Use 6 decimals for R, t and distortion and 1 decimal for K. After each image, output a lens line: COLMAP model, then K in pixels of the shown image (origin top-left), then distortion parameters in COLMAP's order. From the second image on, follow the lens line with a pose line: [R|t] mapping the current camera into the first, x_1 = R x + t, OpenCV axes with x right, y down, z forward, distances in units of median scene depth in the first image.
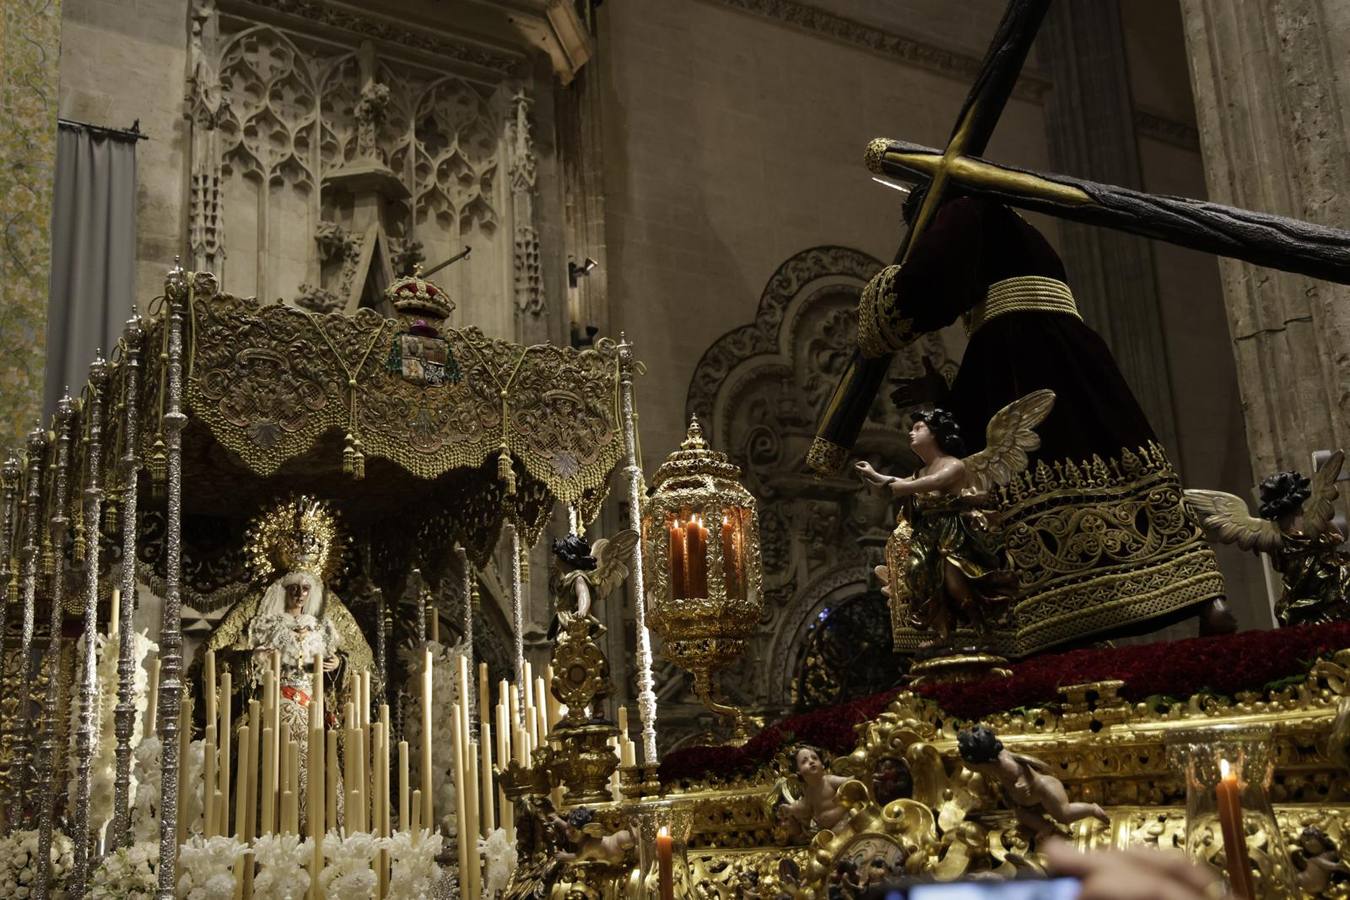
lens RADIAL K [[1605.5, 0, 675.0], [0, 1605.5, 450.0], [0, 0, 1]] dist [0.091216, 0.063012]
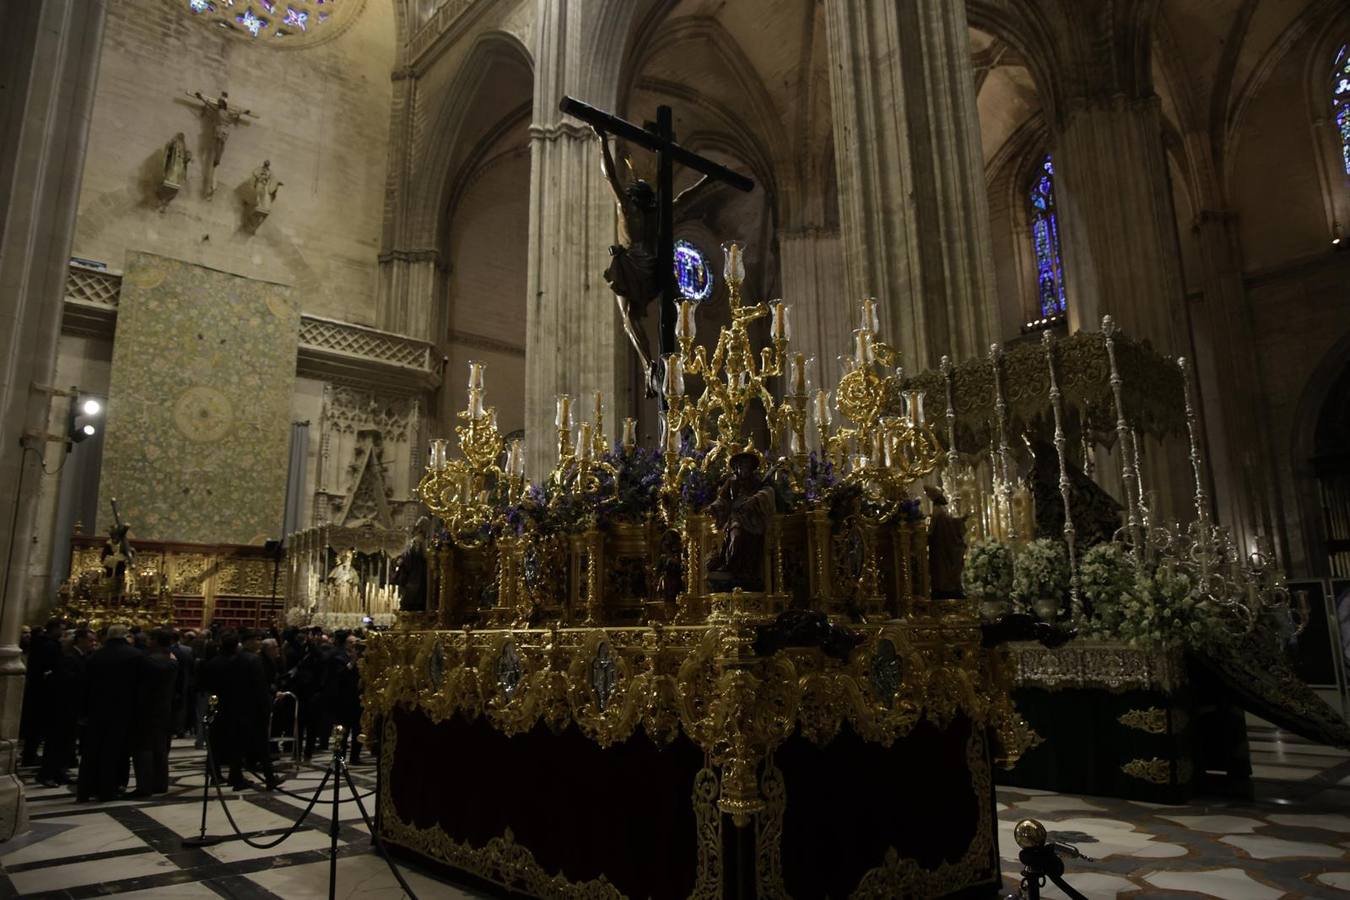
lens RADIAL K [[905.5, 0, 675.0], [0, 905.5, 450.0], [0, 0, 1]] dist [-0.090812, 0.055406]
pose [[0.989734, 0.068597, 0.125382, 0.241486], [-0.076346, 0.995389, 0.058074, -0.297450], [-0.120820, -0.067050, 0.990407, -1.095530]]
